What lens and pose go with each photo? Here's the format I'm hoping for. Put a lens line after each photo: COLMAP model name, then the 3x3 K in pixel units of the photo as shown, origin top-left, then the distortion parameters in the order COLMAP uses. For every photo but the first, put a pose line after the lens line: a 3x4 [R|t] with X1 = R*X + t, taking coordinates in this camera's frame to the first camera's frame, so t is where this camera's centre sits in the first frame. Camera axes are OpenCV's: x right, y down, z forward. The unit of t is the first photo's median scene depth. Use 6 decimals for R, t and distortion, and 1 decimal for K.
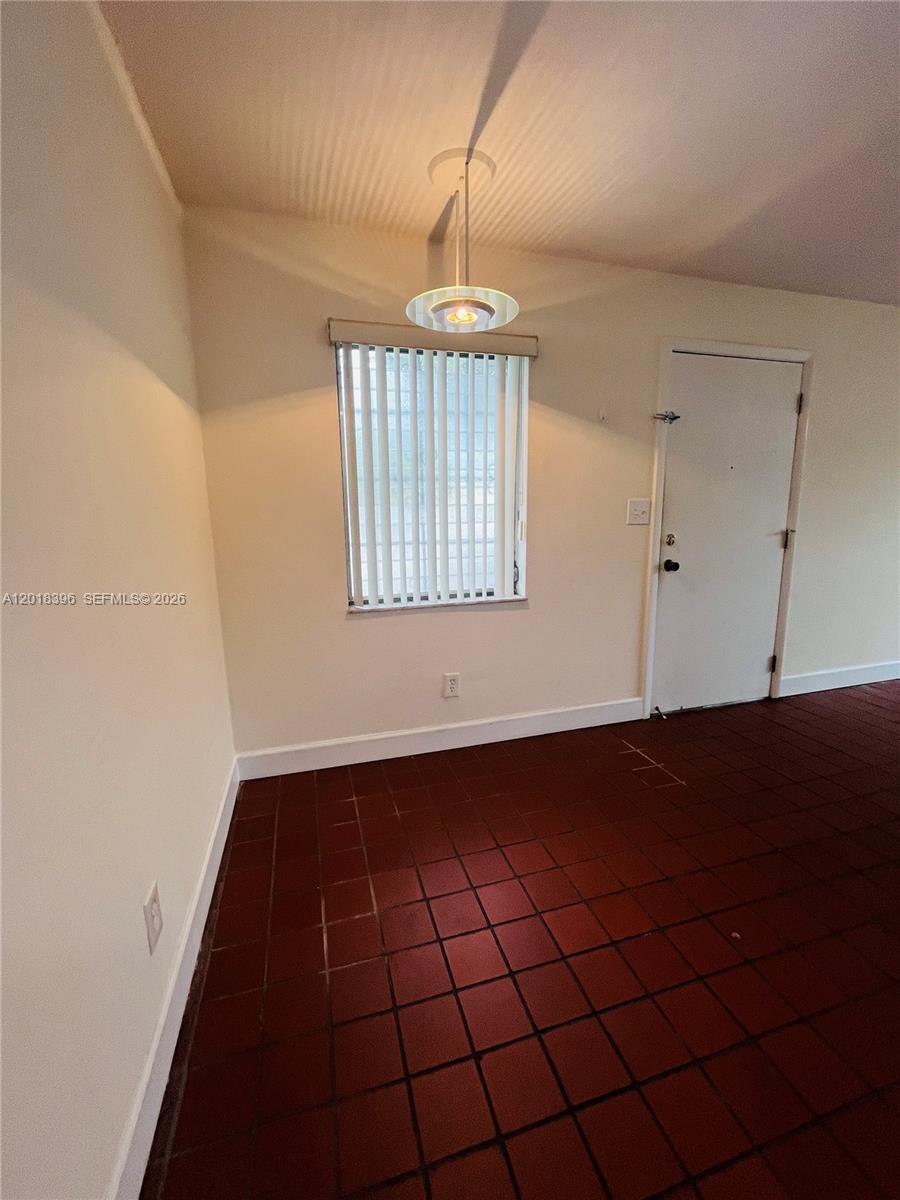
lens RADIAL K [[490.2, 0, 452.0], [0, 490.2, 599.9], [0, 0, 1]] dist [-0.000591, -0.001289]
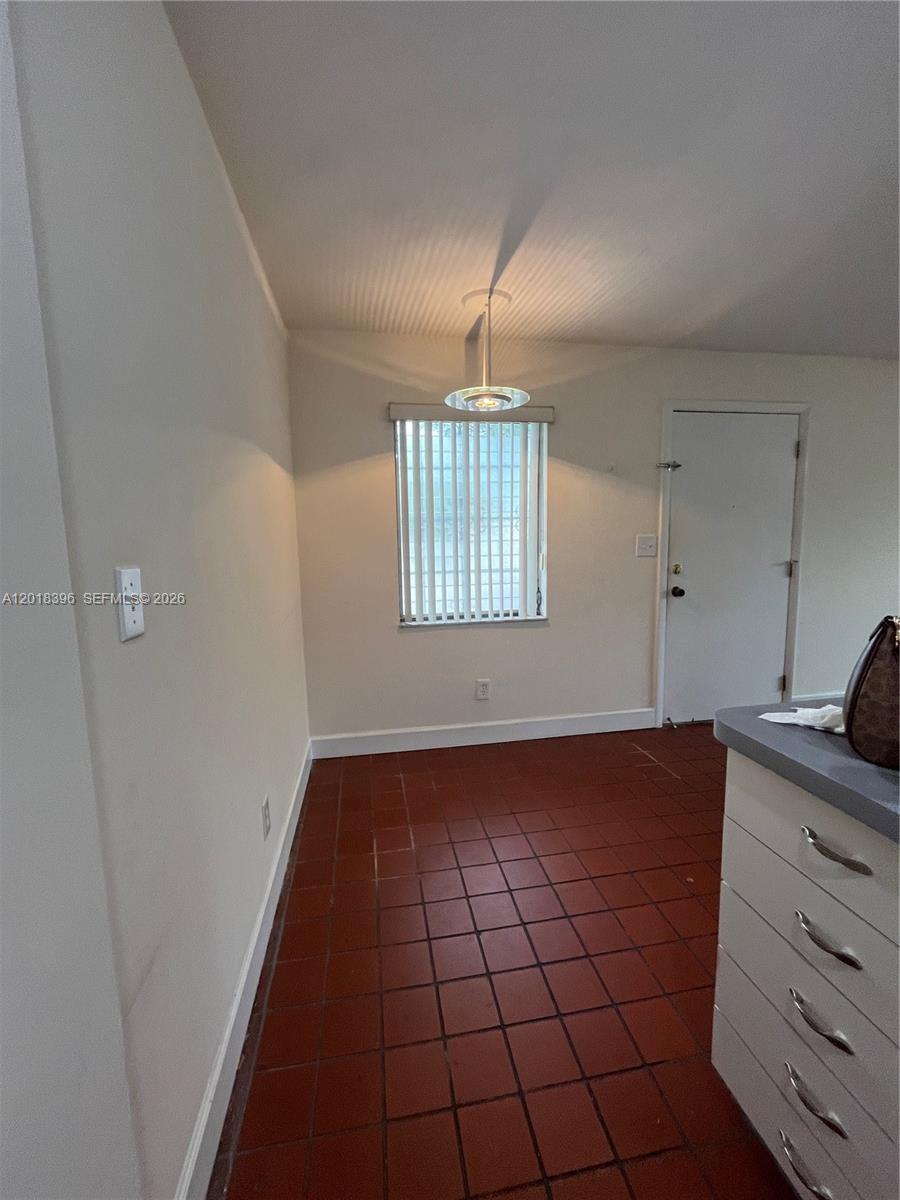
lens RADIAL K [[490.2, 0, 450.2], [0, 490.2, 602.9], [0, 0, 1]] dist [-0.000591, -0.001289]
pose [[0.993203, 0.010040, -0.115965, 0.060035], [-0.015703, 0.998722, -0.048029, 0.021584], [0.115334, 0.049524, 0.992091, -0.224614]]
